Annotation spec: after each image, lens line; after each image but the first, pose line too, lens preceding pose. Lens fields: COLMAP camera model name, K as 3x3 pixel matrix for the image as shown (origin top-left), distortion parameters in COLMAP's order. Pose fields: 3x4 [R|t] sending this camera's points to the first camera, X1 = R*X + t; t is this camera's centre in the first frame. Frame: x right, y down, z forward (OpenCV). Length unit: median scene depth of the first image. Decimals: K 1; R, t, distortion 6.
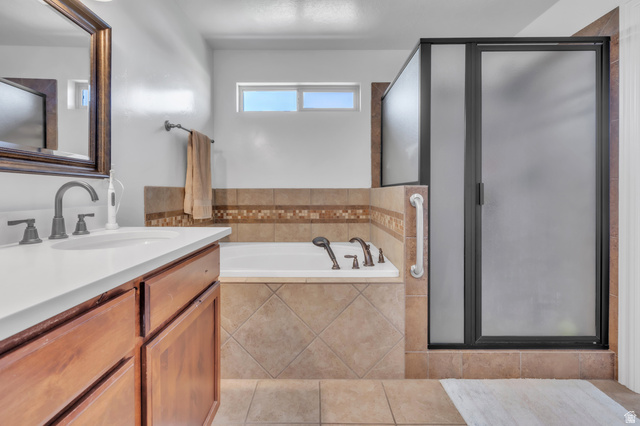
lens RADIAL K [[288.6, 0, 318.1], [0, 288.6, 202.8], [0, 0, 1]] dist [-0.000382, -0.000412]
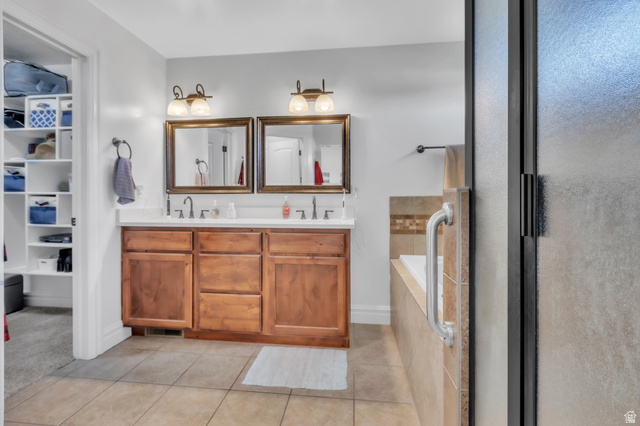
lens RADIAL K [[288.6, 0, 318.1], [0, 288.6, 202.8], [0, 0, 1]] dist [-0.000382, -0.000412]
pose [[-0.111706, 0.008099, -0.993708, 1.012306], [-0.025998, 0.999601, 0.011070, -0.030523], [0.993401, 0.027071, -0.111451, 0.834541]]
